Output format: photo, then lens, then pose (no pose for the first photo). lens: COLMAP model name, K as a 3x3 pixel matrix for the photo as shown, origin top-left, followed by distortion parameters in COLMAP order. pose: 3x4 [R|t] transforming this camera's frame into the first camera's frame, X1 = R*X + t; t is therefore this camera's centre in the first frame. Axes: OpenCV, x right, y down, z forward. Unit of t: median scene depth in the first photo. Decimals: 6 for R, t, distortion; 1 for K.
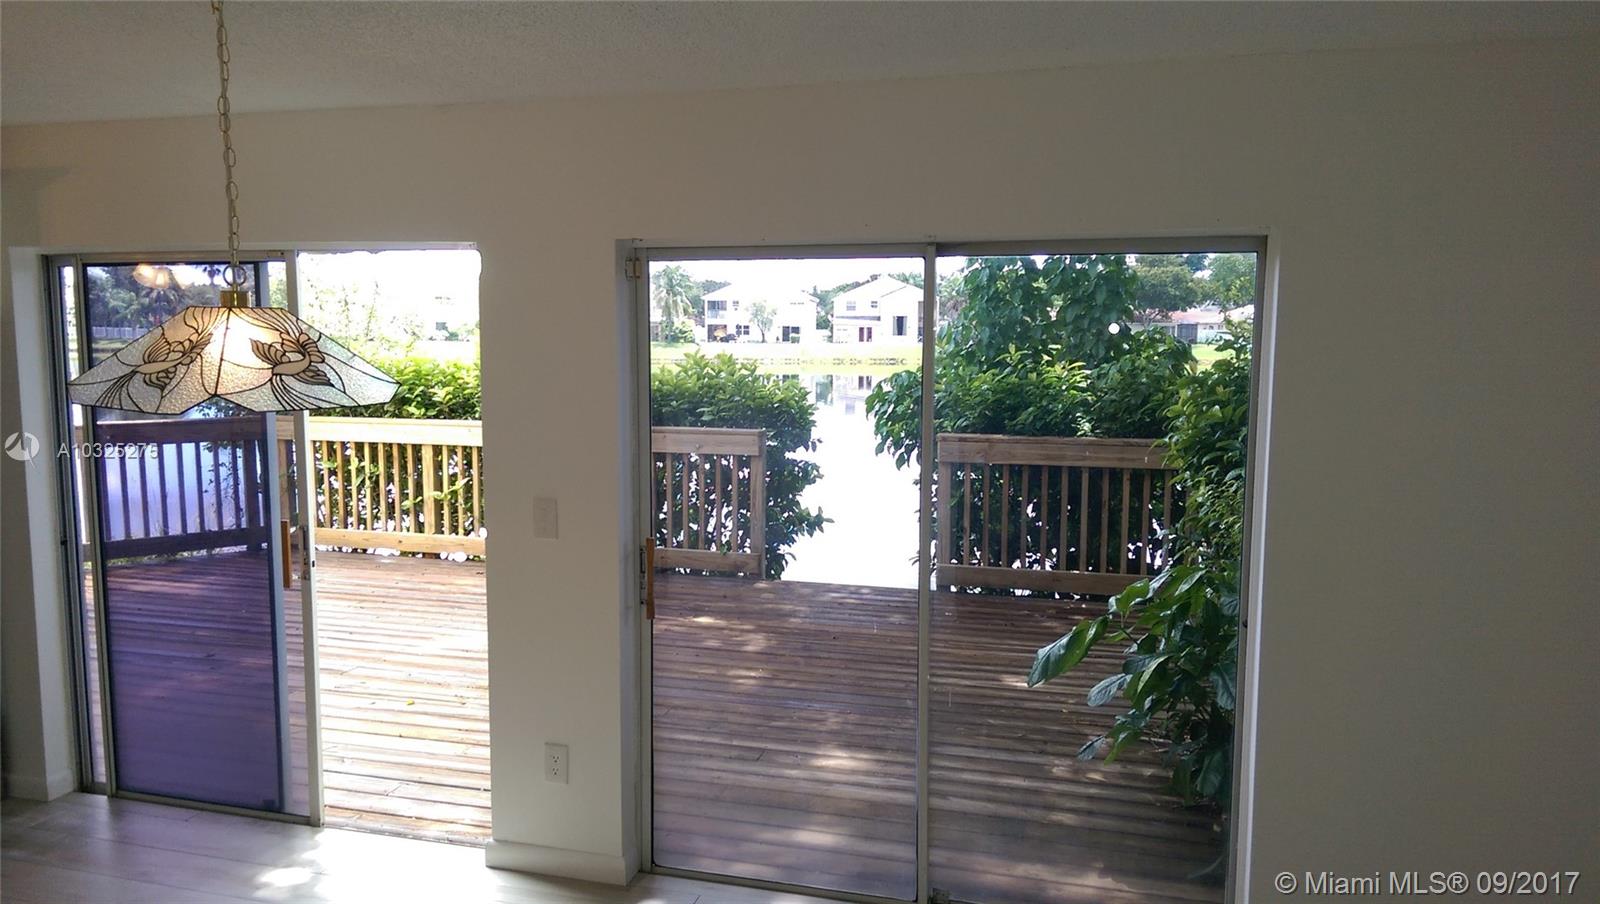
lens RADIAL K [[1126.3, 0, 800.0], [0, 1126.3, 452.0], [0, 0, 1]] dist [-0.001184, -0.002379]
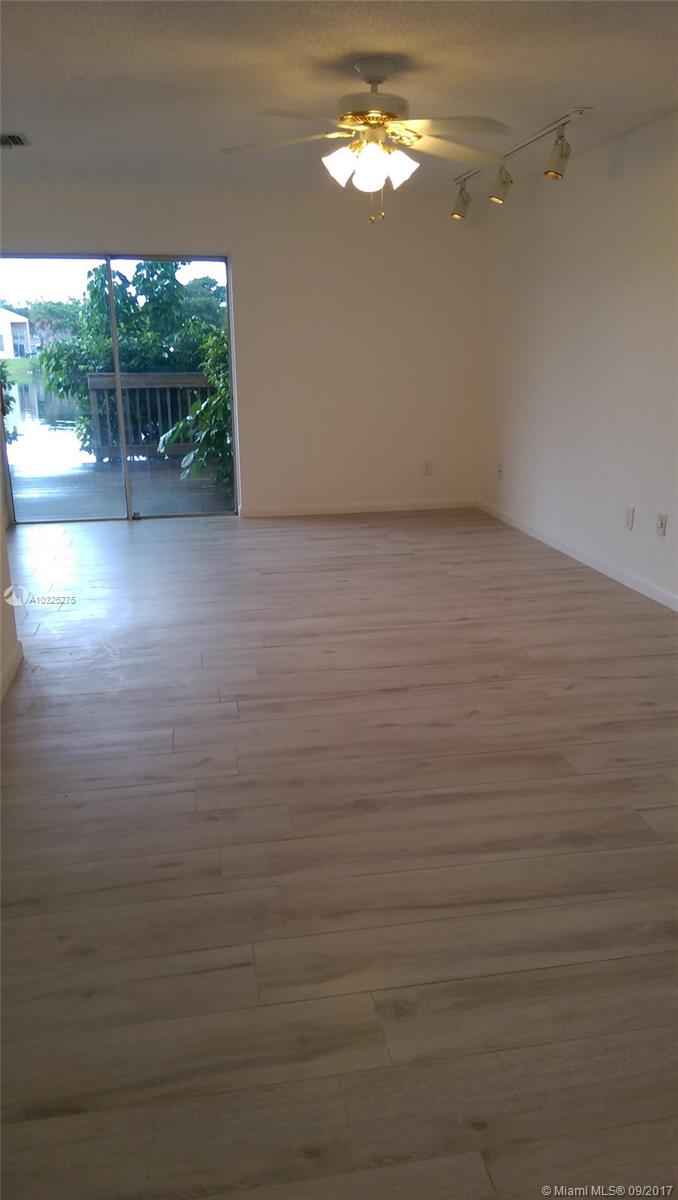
lens RADIAL K [[857.9, 0, 339.0], [0, 857.9, 600.0], [0, 0, 1]] dist [0.086141, -0.000181]
pose [[0.897563, -0.137646, 0.418848, -0.136056], [0.064720, 0.980859, 0.183649, 0.100284], [-0.436109, -0.137729, 0.889292, -0.439670]]
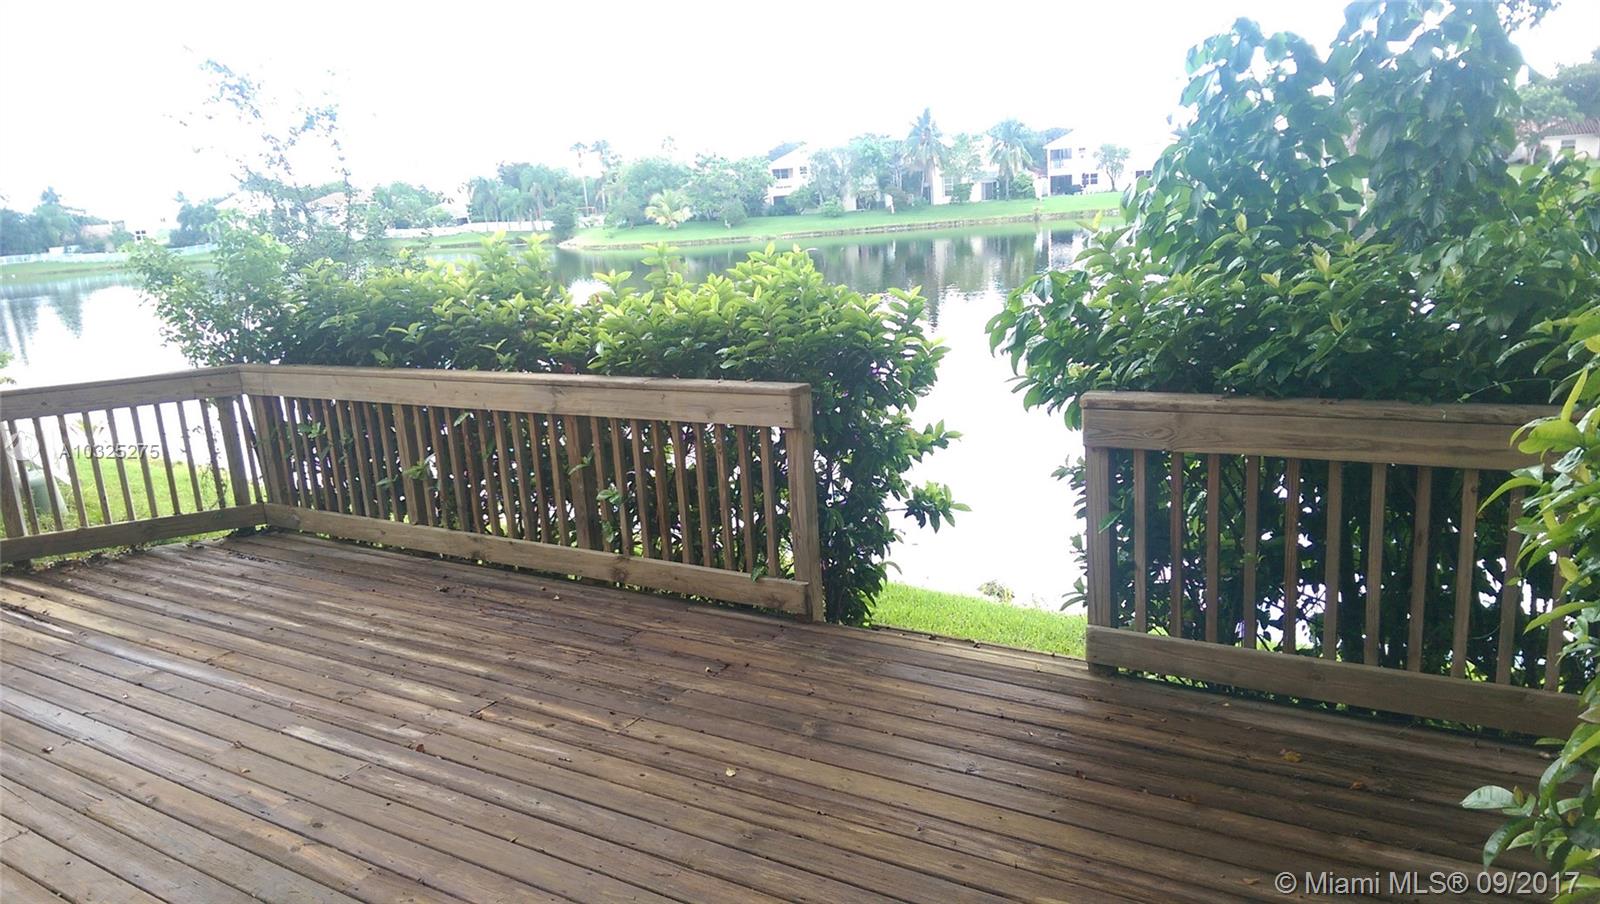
lens RADIAL K [[1126.3, 0, 800.0], [0, 1126.3, 452.0], [0, 0, 1]] dist [-0.001184, -0.002379]
pose [[0.950597, -0.001816, -0.310421, 0.141427], [0.040031, 0.992350, 0.116782, -0.050081], [0.307834, -0.123440, 0.943398, 0.392573]]
